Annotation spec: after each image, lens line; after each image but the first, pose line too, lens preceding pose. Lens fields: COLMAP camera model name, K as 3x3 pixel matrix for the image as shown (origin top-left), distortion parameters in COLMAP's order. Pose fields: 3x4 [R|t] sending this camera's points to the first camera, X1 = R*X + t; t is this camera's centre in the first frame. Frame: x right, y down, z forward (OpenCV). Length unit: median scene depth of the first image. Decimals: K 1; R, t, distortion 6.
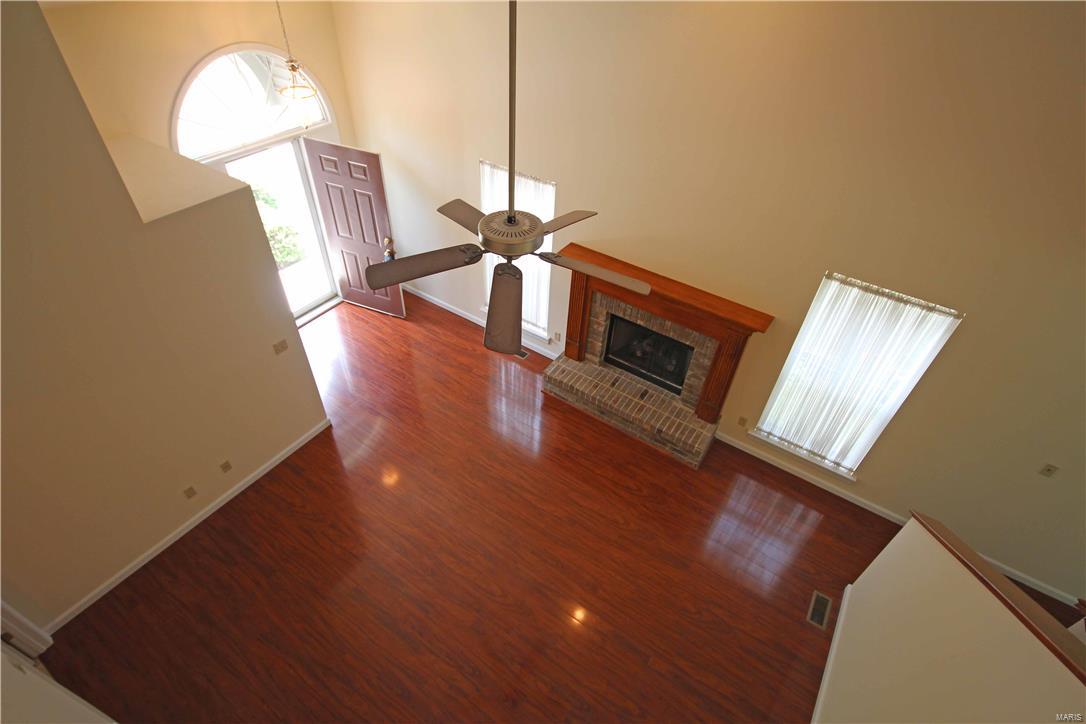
lens RADIAL K [[548.1, 0, 539.0], [0, 548.1, 362.7], [0, 0, 1]] dist [0.013327, 0.000278]
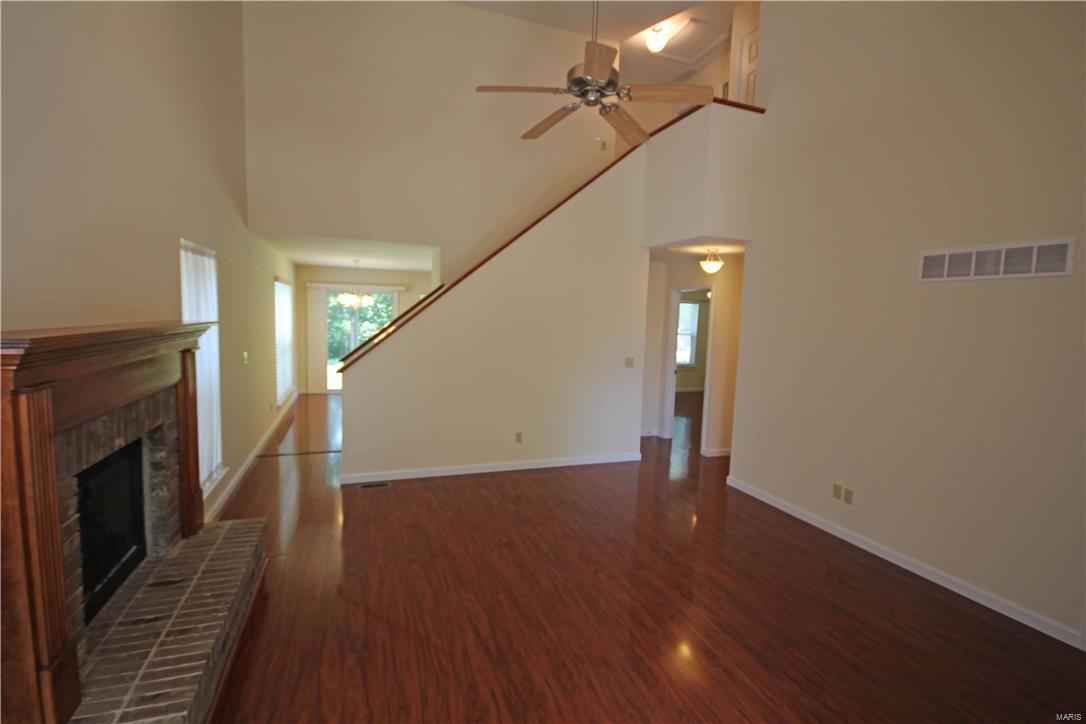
lens RADIAL K [[503.8, 0, 540.6], [0, 503.8, 362.9], [0, 0, 1]] dist [-0.000372, 0.000048]
pose [[-0.805030, -0.123035, 0.580336, -0.326401], [0.344997, 0.698724, 0.626707, -0.257318], [-0.482601, 0.704732, -0.520047, 0.989251]]
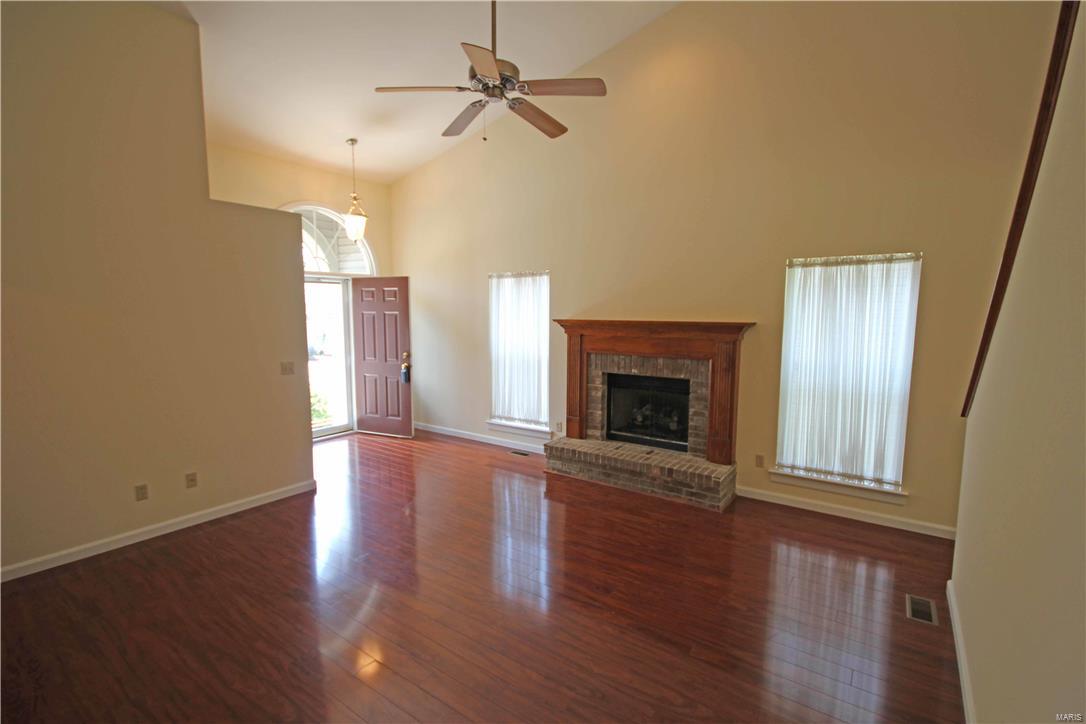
lens RADIAL K [[502.9, 0, 539.4], [0, 502.9, 363.5], [0, 0, 1]] dist [0.003476, 0.000419]
pose [[0.999090, -0.032436, -0.027682, 0.031195], [0.010087, 0.810499, -0.585654, 0.465162], [0.041432, 0.584842, 0.810089, 0.209332]]
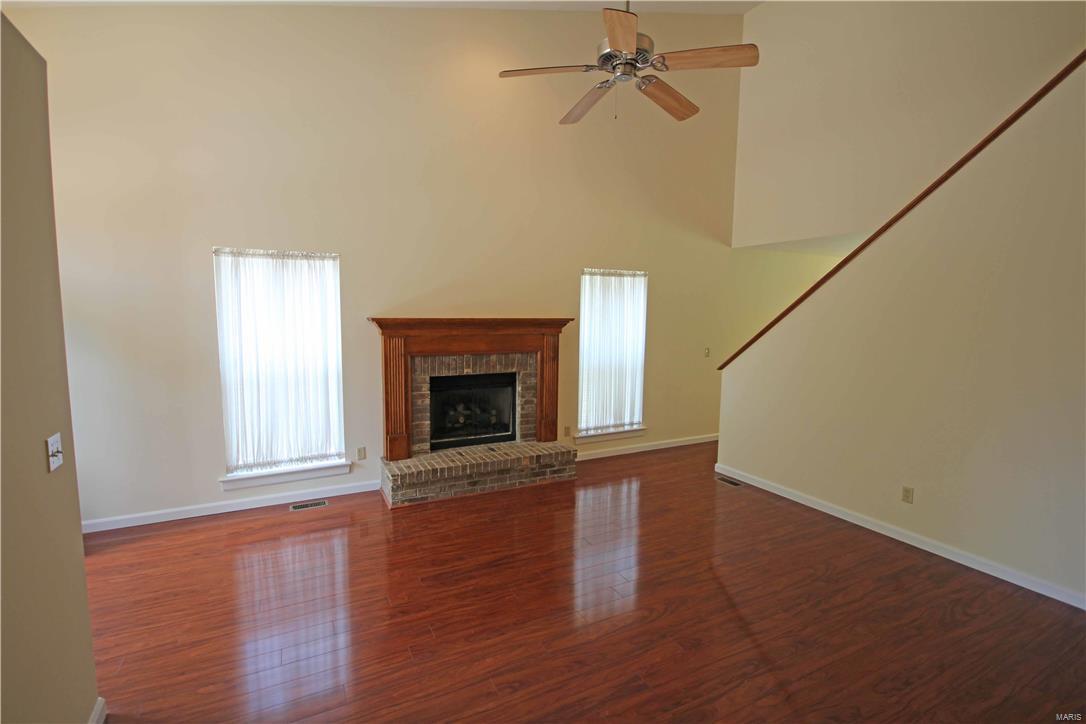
lens RADIAL K [[503.8, 0, 540.6], [0, 503.8, 362.9], [0, 0, 1]] dist [-0.000372, 0.000048]
pose [[0.484279, -0.126319, 0.865747, -0.534480], [0.590030, 0.777795, -0.216564, 0.189643], [-0.646018, 0.615693, 0.451202, 0.485868]]
